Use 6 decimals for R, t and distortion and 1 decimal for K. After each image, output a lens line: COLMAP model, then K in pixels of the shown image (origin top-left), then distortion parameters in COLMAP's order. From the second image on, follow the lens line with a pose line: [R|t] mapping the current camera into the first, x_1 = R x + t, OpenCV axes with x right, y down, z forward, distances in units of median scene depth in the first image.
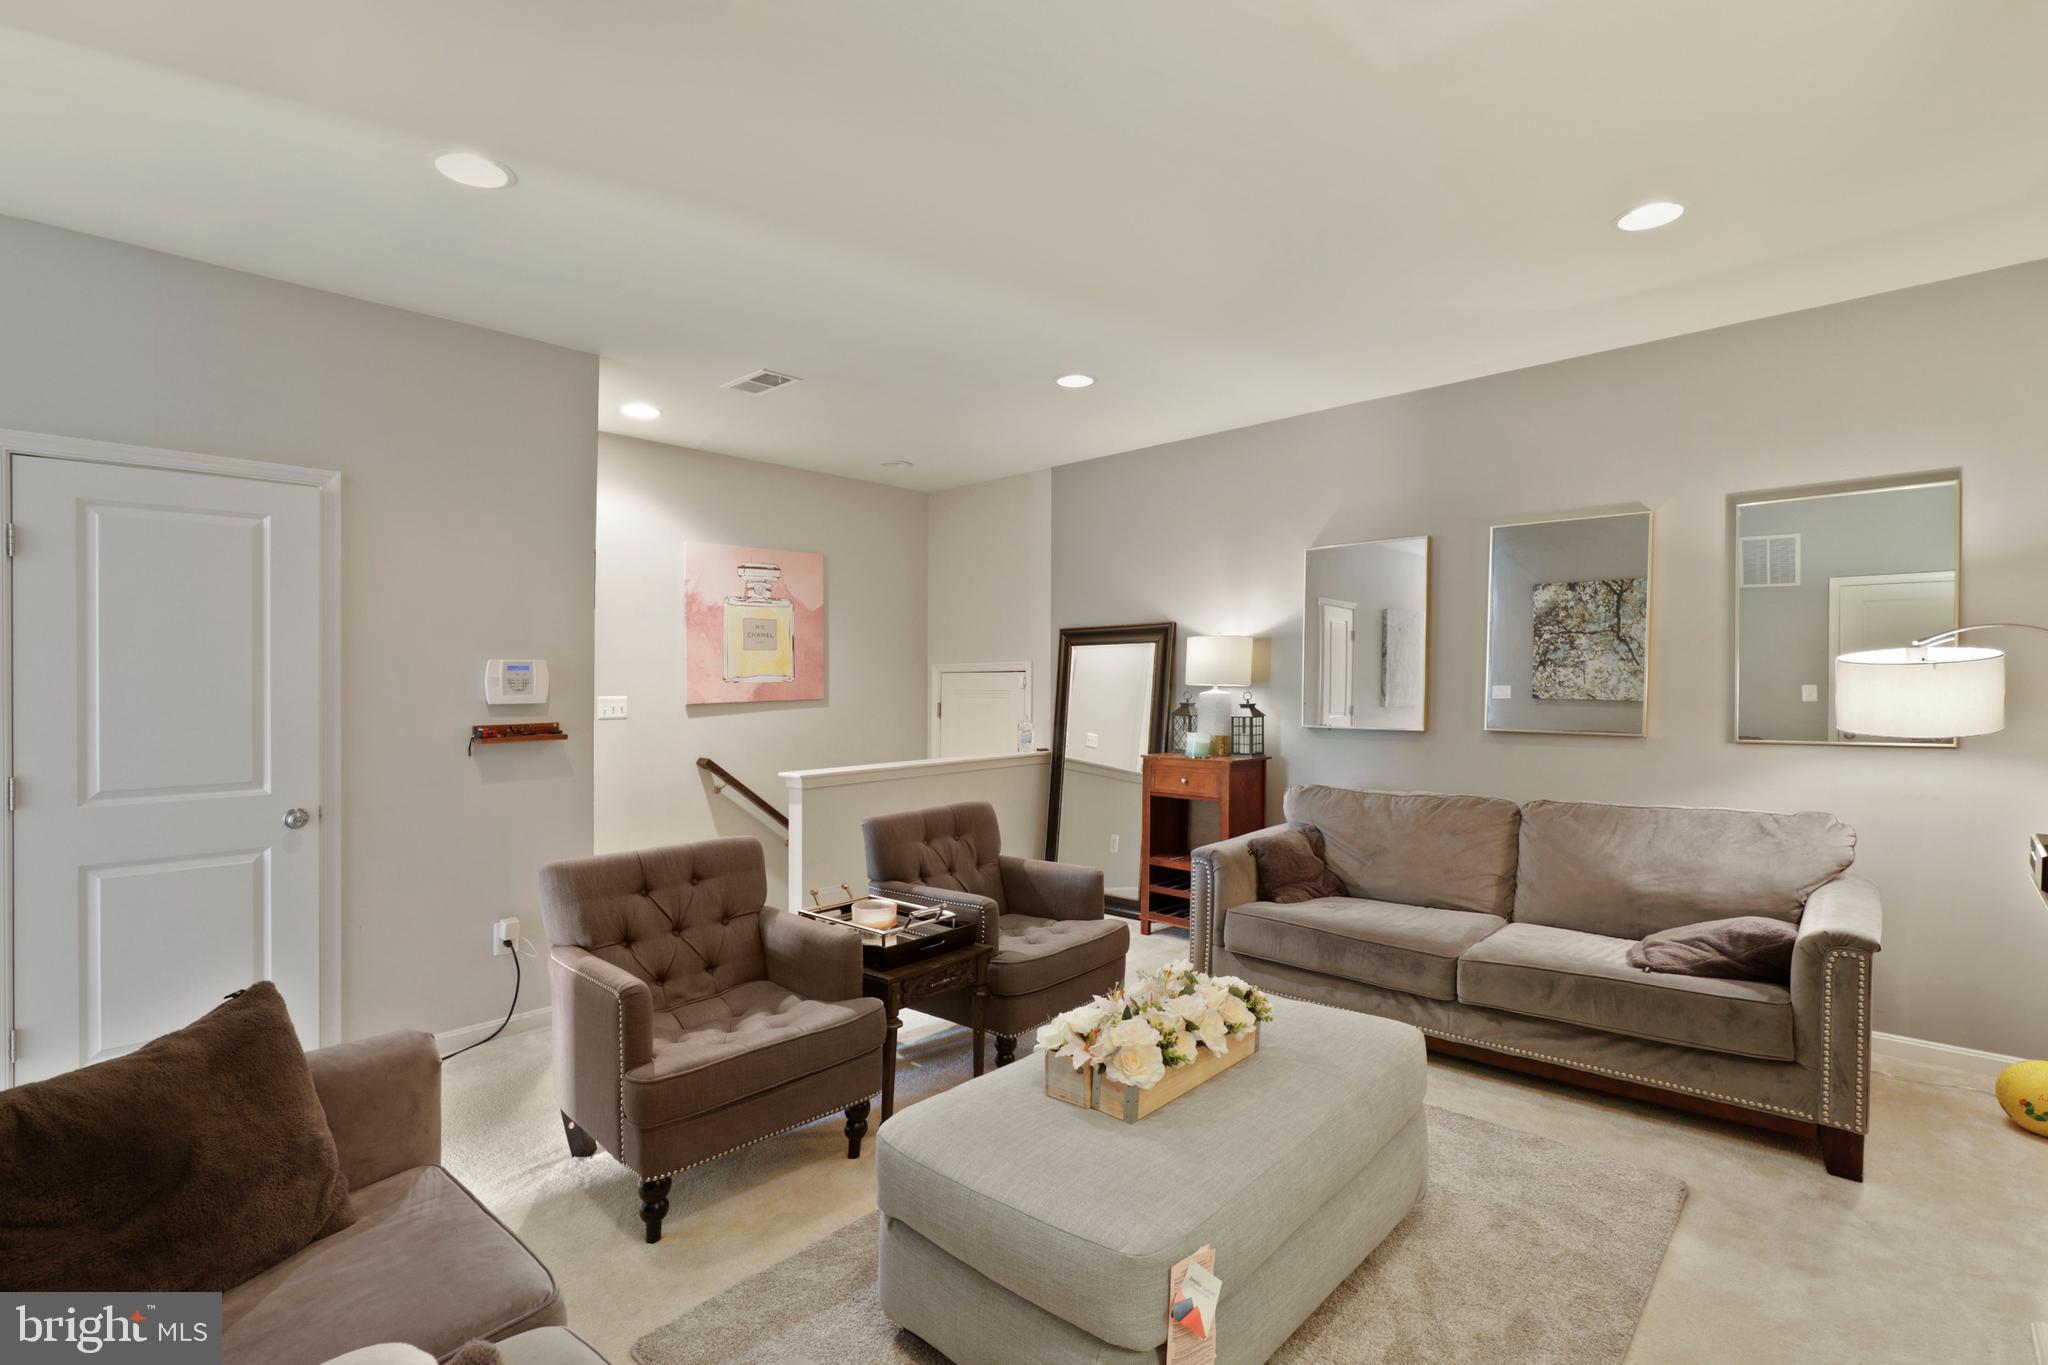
lens RADIAL K [[931.3, 0, 1020.2], [0, 931.3, 667.6], [0, 0, 1]] dist [-0.000941, -0.000277]
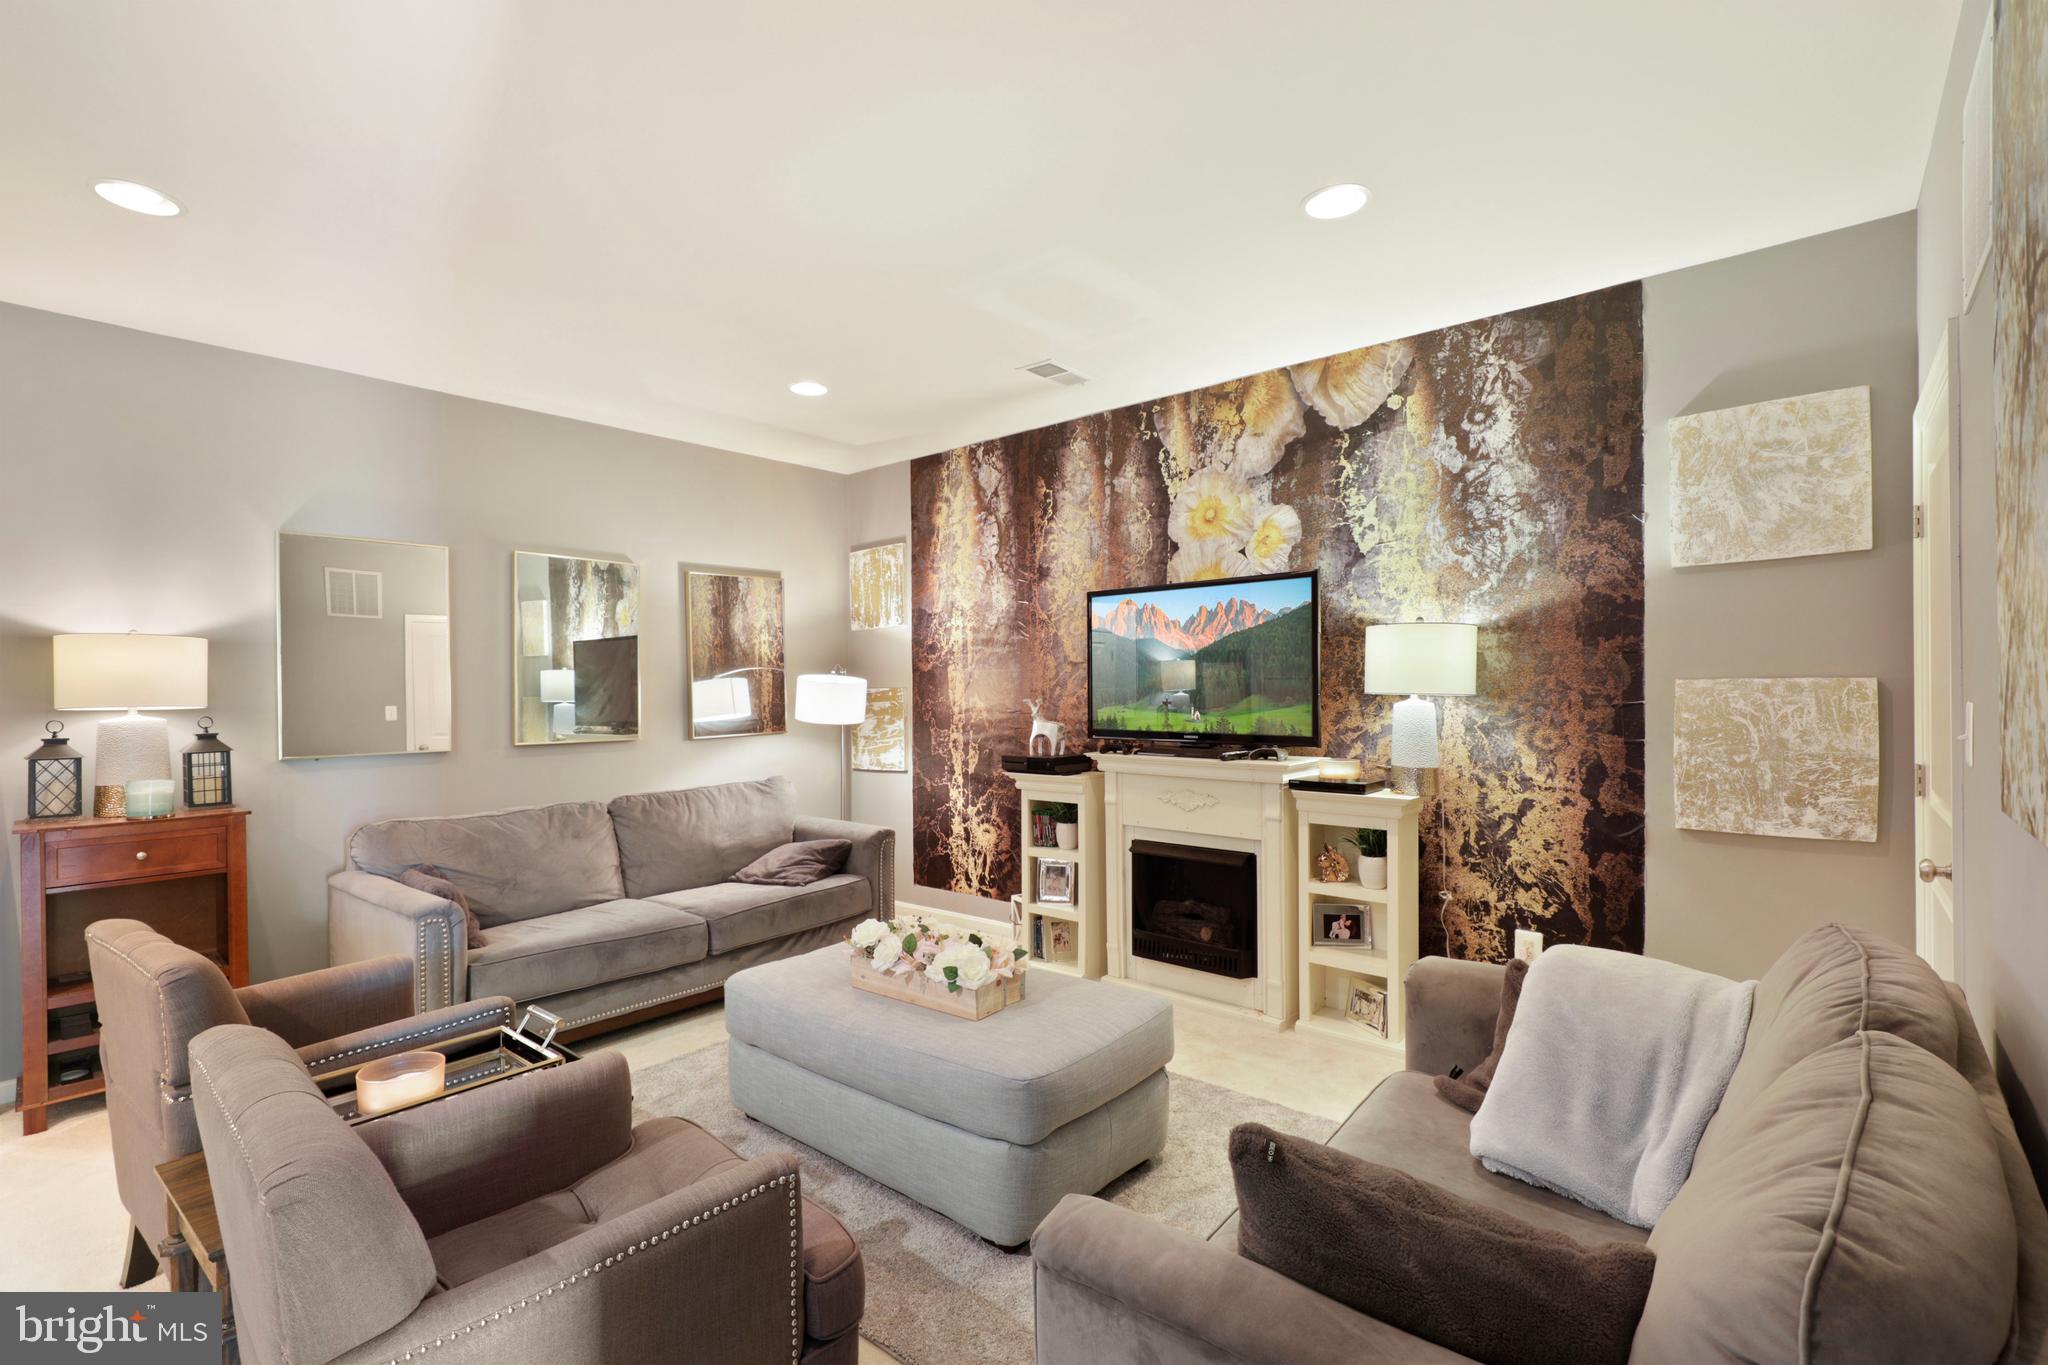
lens RADIAL K [[939.9, 0, 1029.2], [0, 939.9, 699.5], [0, 0, 1]] dist [-0.007982, -0.000015]
pose [[-0.049116, -0.003865, 0.998786, -0.562656], [0.001402, 0.999991, 0.003939, 0.011718], [-0.998792, 0.001593, -0.049110, 0.456648]]
